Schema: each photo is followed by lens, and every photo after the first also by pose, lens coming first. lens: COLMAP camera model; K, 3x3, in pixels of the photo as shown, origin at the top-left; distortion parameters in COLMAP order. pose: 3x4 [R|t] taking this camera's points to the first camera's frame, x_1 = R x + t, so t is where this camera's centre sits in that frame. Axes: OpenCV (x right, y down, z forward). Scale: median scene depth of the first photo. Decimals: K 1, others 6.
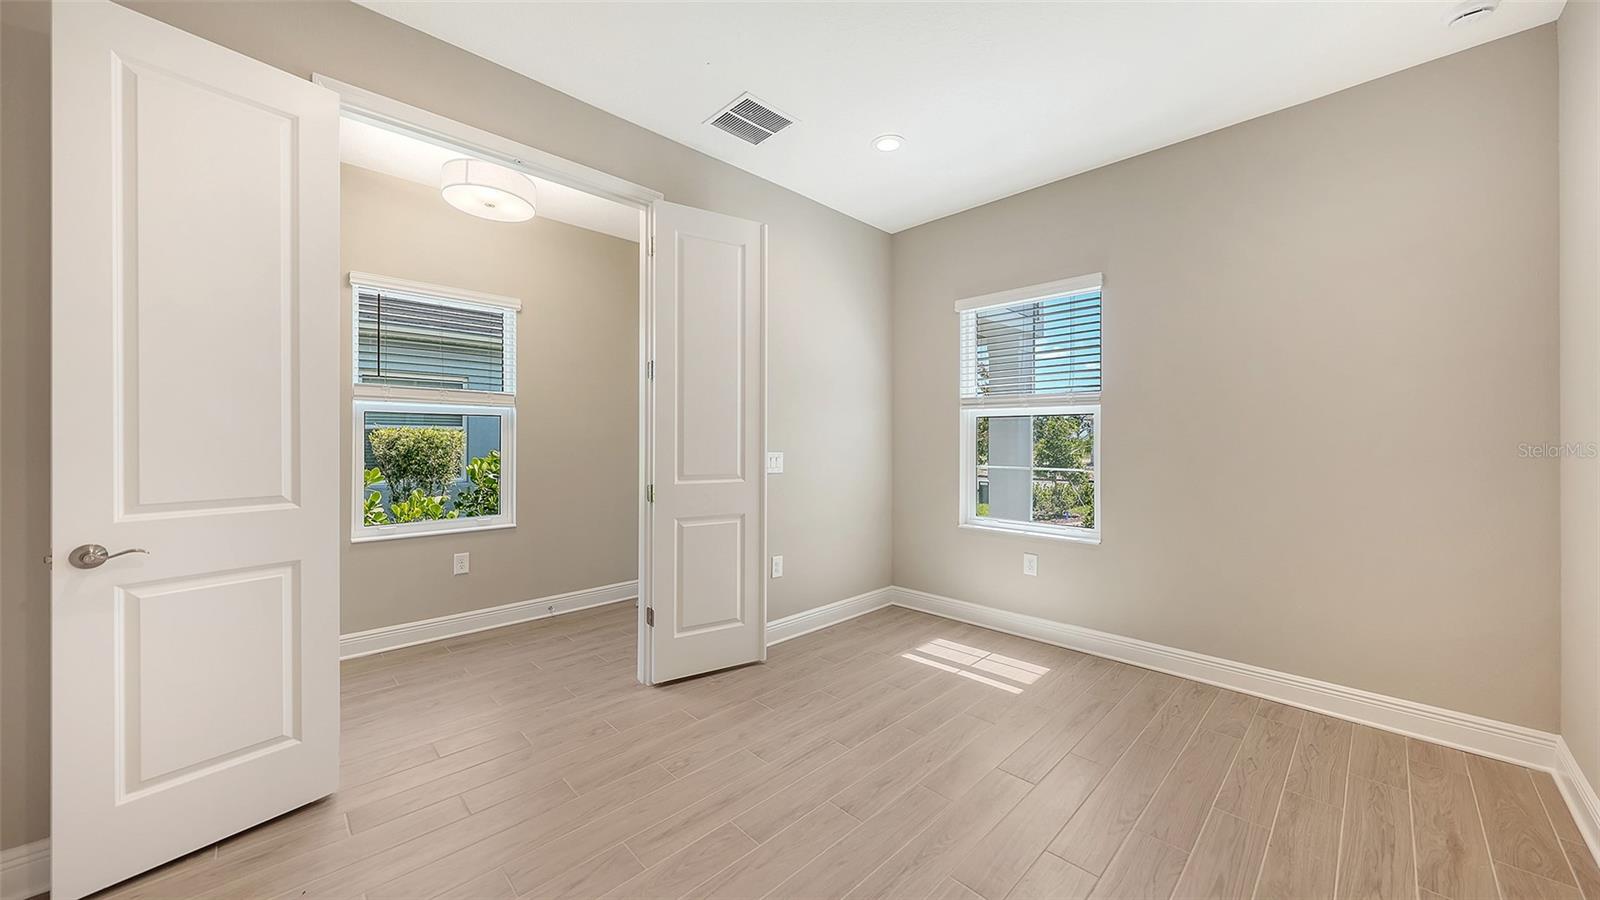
lens RADIAL K [[557.3, 0, 790.6], [0, 557.3, 446.2], [0, 0, 1]] dist [0.000181, 0.000036]
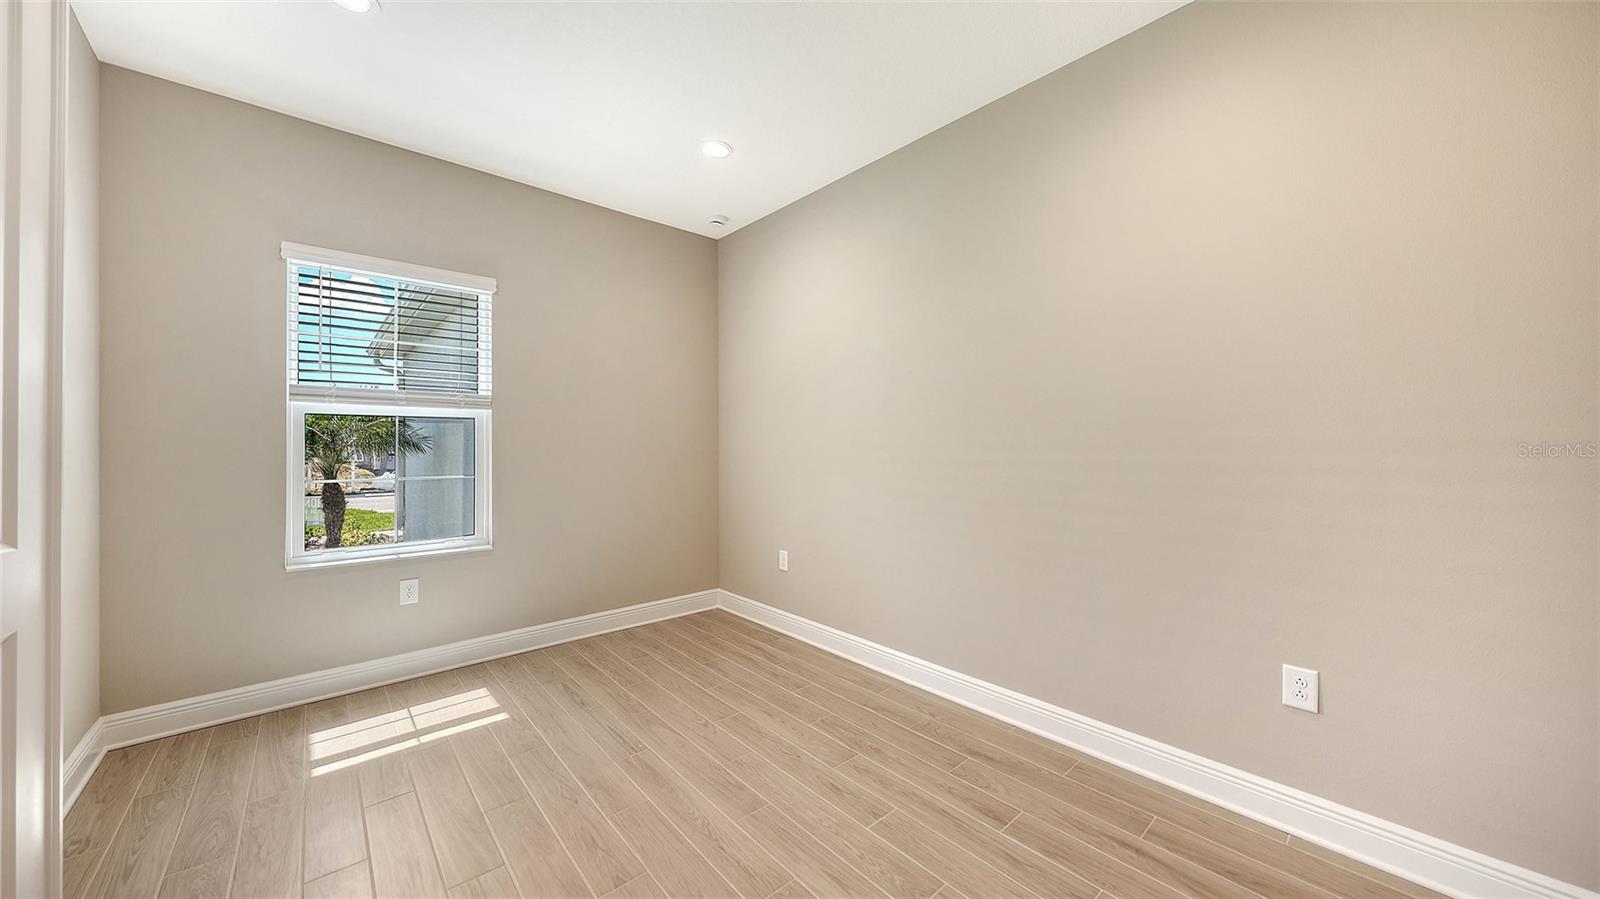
lens RADIAL K [[557.3, 0, 790.6], [0, 557.3, 445.7], [0, 0, 1]] dist [0.000181, 0.000036]
pose [[0.043950, 0.000991, 0.999033, -0.425394], [0.014408, 0.999895, -0.001626, 0.000624], [-0.998930, 0.014466, 0.043931, 0.411448]]
